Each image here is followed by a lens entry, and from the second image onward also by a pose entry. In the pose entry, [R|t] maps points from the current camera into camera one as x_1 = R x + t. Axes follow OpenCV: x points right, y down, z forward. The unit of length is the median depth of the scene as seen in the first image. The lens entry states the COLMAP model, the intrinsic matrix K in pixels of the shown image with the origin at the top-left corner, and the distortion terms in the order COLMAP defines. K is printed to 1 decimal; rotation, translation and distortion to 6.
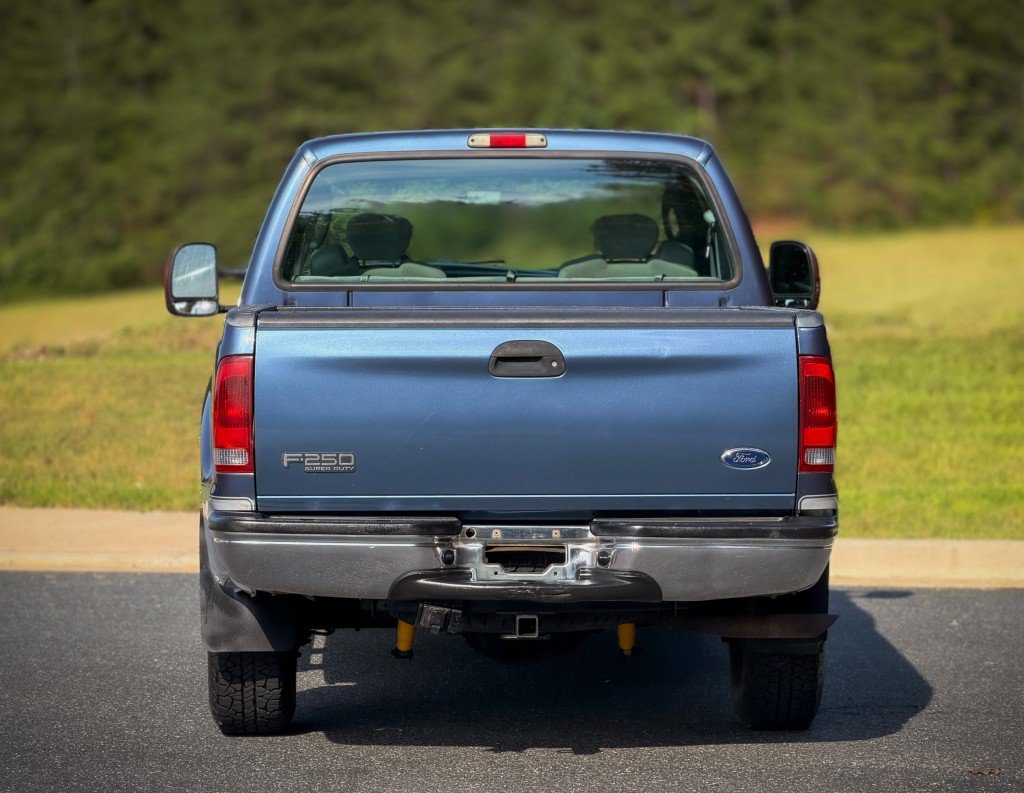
lens RADIAL K [[3804.5, 0, 512.0], [0, 3804.5, 396.5], [0, 0, 1]] dist [0.005290, 4.536890]
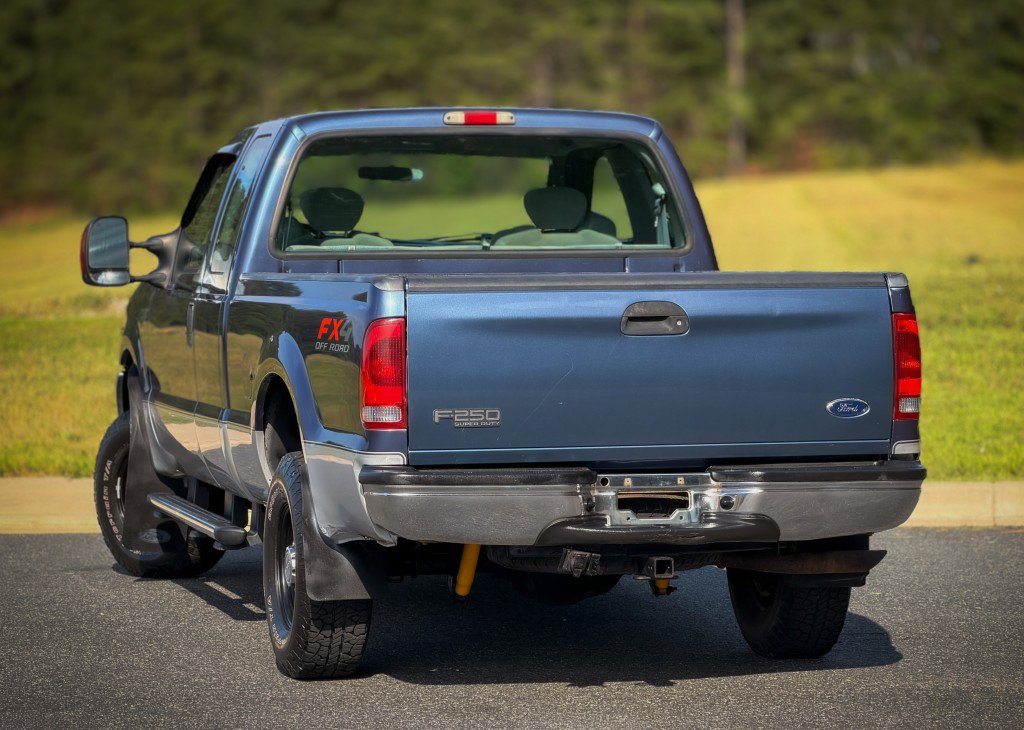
lens RADIAL K [[3463.4, 0, 512.0], [0, 3463.4, 365.0], [0, 0, 1]] dist [0.049790, -1.538878]
pose [[0.974102, -0.013025, 0.225733, -0.255411], [0.013241, 0.999912, 0.000554, 0.002191], [-0.225721, 0.002449, 0.974189, 0.056844]]
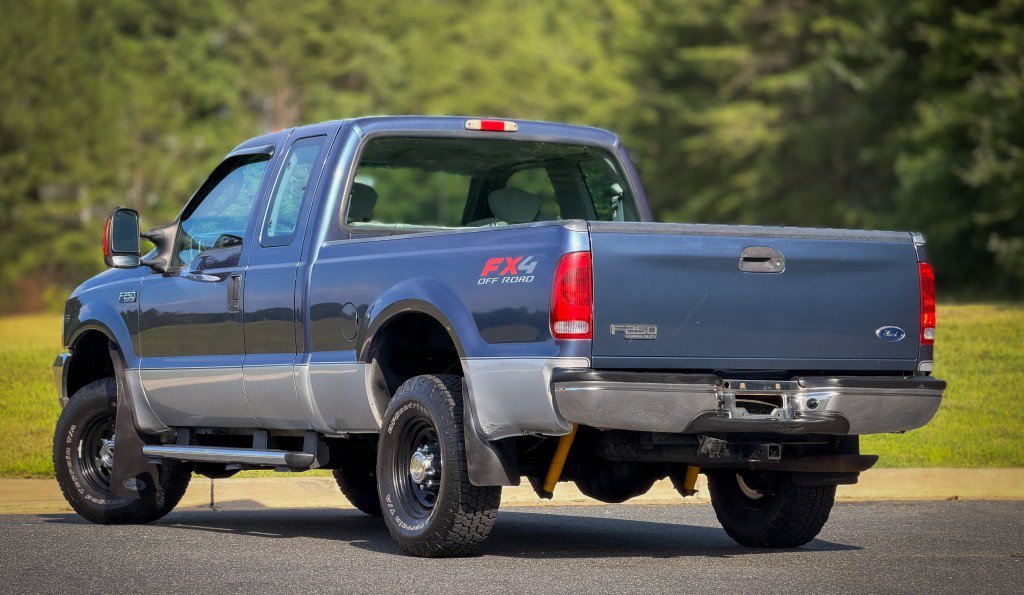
lens RADIAL K [[3217.2, 0, 512.0], [0, 3217.2, 297.5], [0, 0, 1]] dist [0.139433, 0.675333]
pose [[0.881966, 0.018027, 0.470967, -0.626750], [0.013601, 0.997879, -0.063665, 0.077218], [-0.471116, 0.062556, 0.879850, 0.011648]]
